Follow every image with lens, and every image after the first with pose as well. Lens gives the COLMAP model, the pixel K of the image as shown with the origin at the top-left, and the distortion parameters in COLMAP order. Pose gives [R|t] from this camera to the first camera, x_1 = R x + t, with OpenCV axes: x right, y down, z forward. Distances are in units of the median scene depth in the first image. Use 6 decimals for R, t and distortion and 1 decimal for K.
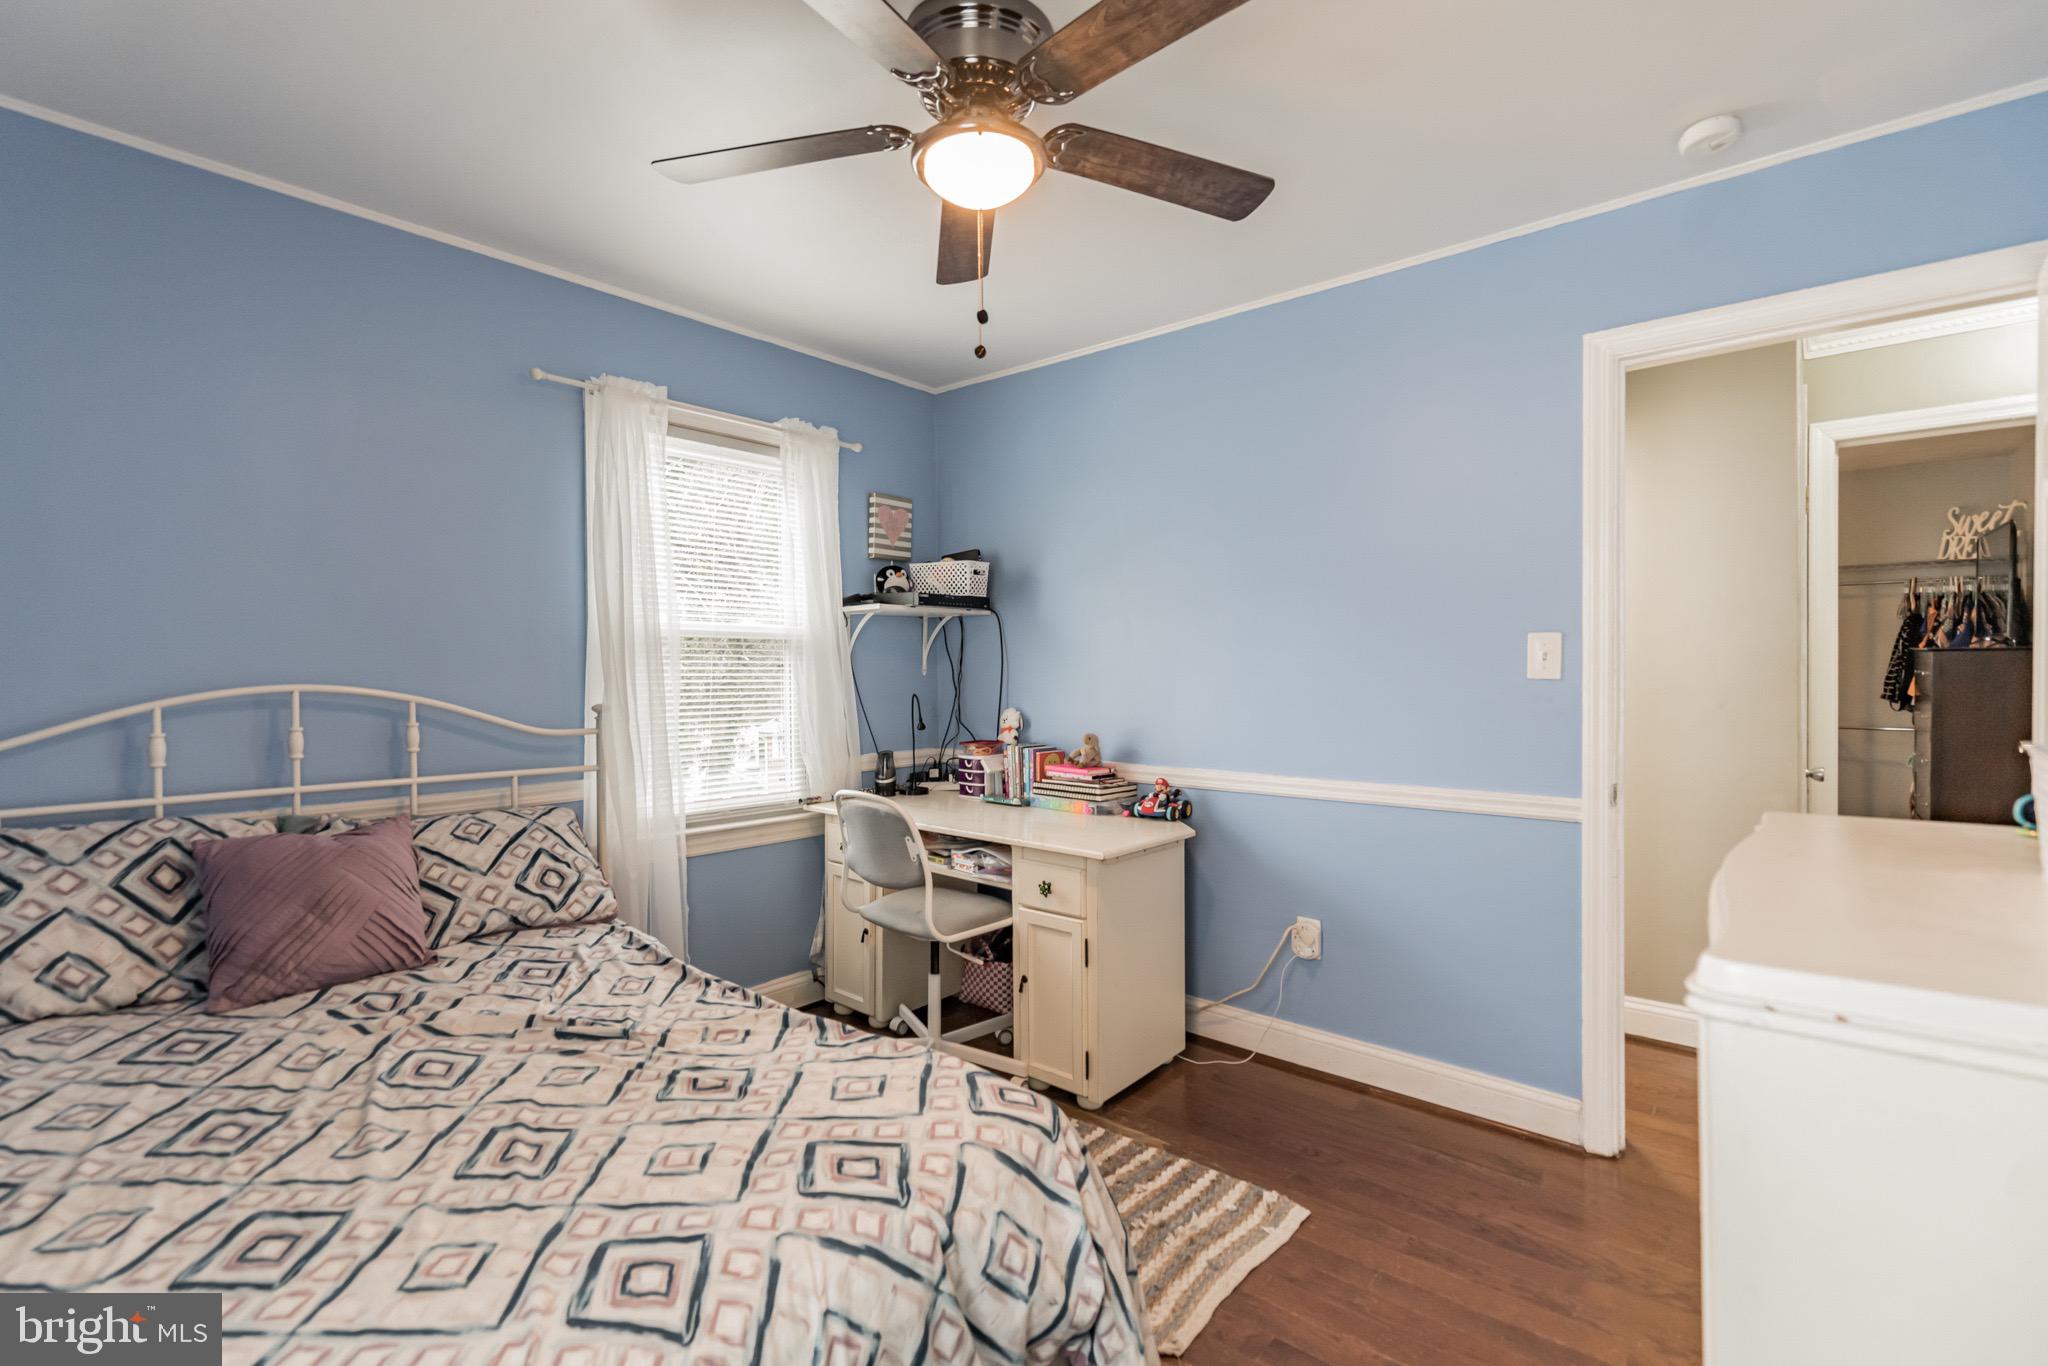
lens RADIAL K [[935.9, 0, 1025.1], [0, 935.9, 676.0], [0, 0, 1]] dist [-0.002916, -0.000025]
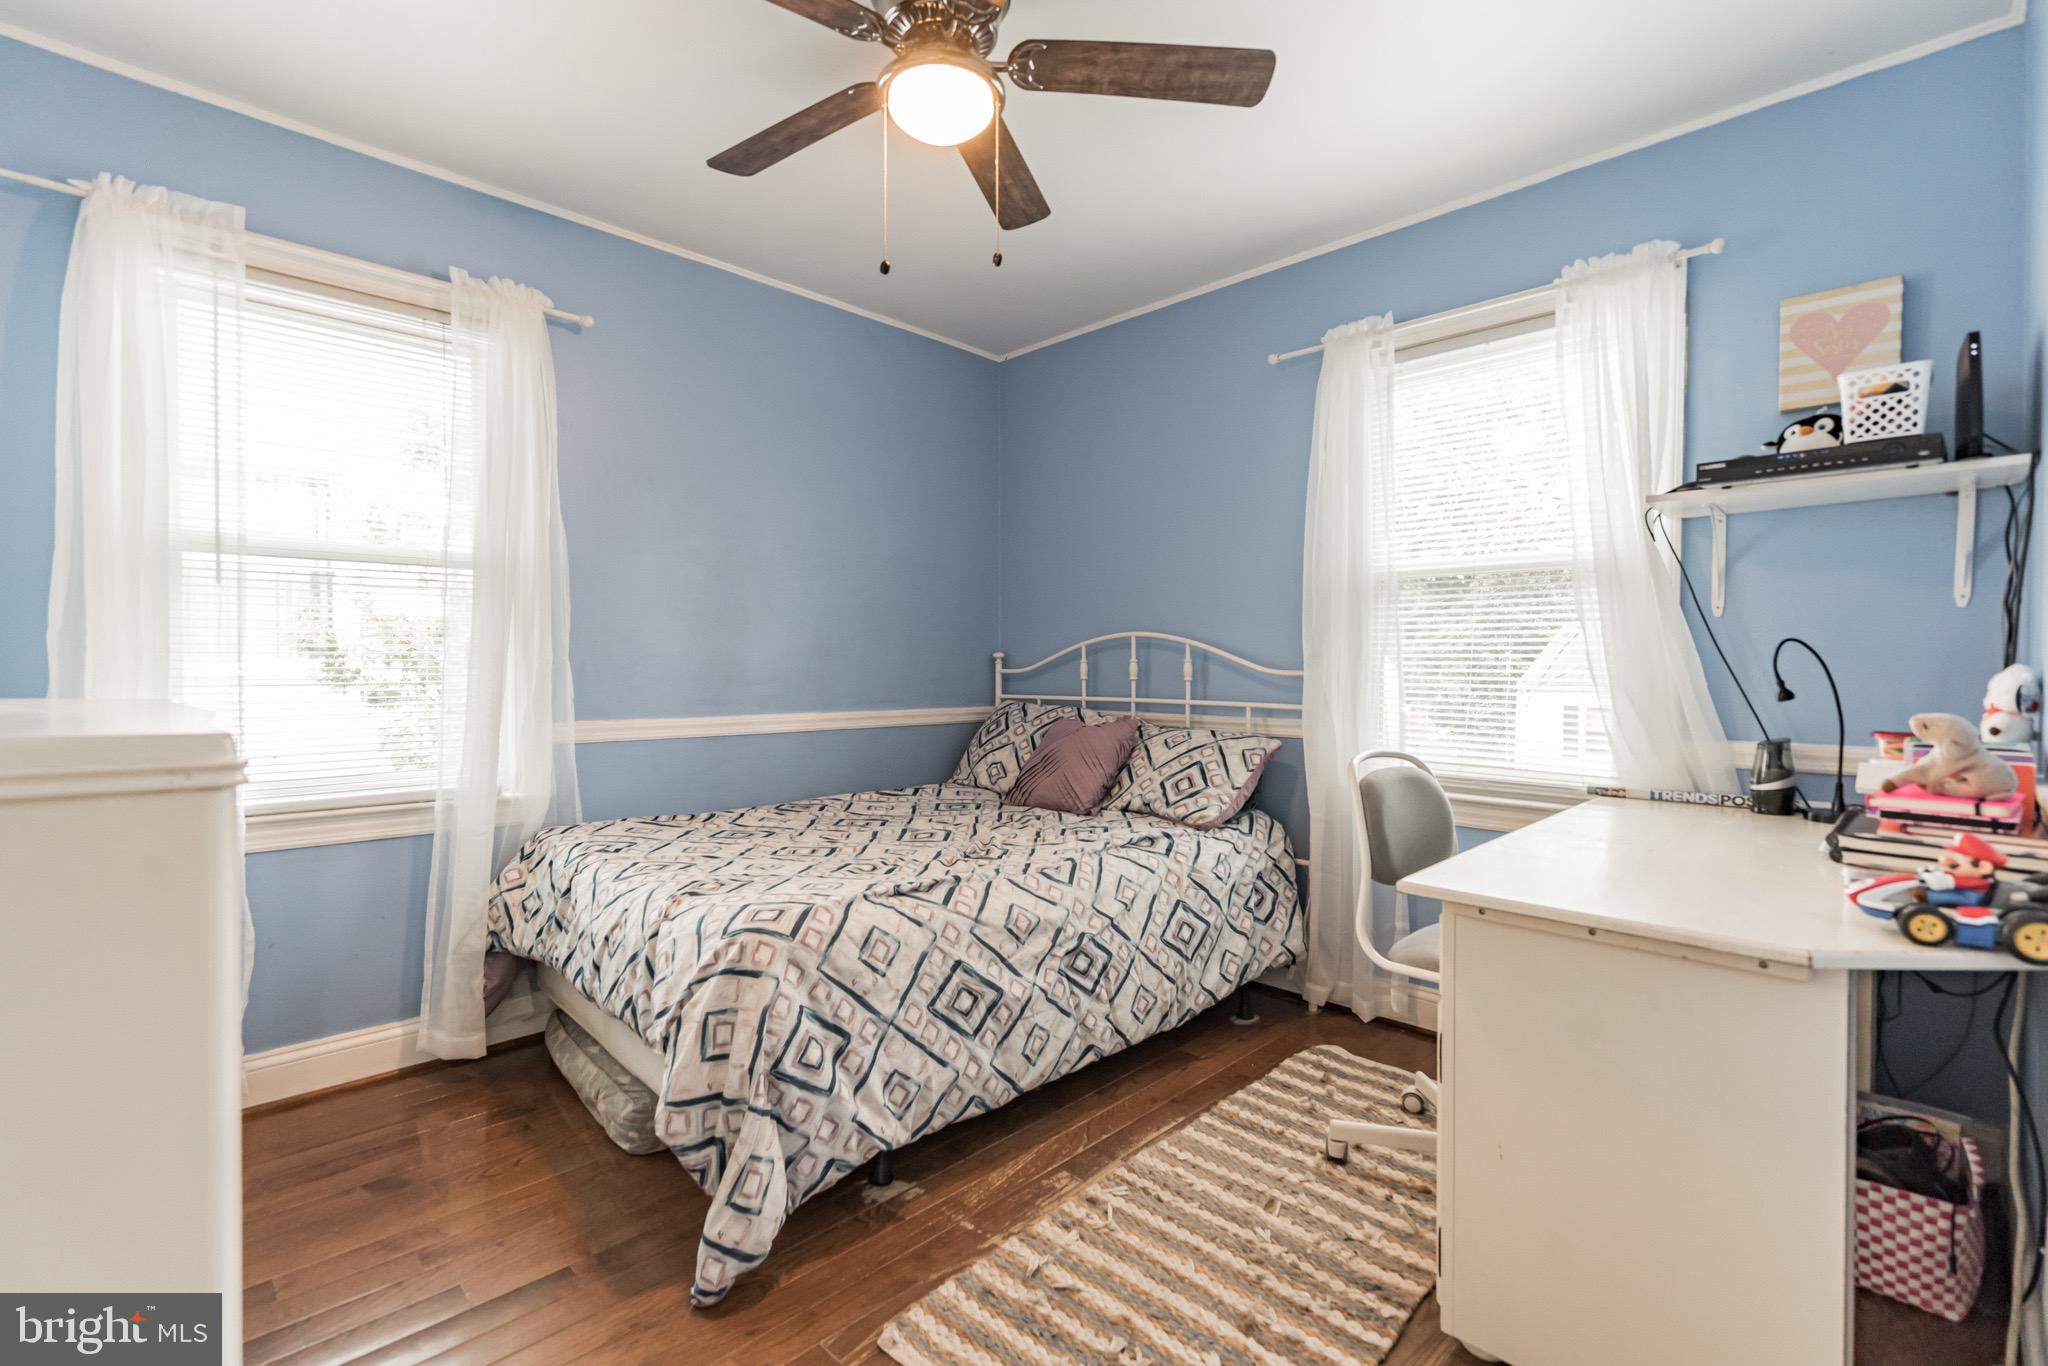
lens RADIAL K [[935.9, 0, 1025.1], [0, 935.9, 676.0], [0, 0, 1]] dist [-0.002916, -0.000025]
pose [[-0.096465, 0.019648, -0.995142, 0.668887], [-0.005867, 0.999777, 0.020308, 0.043786], [0.995319, 0.007797, -0.096328, 0.825443]]
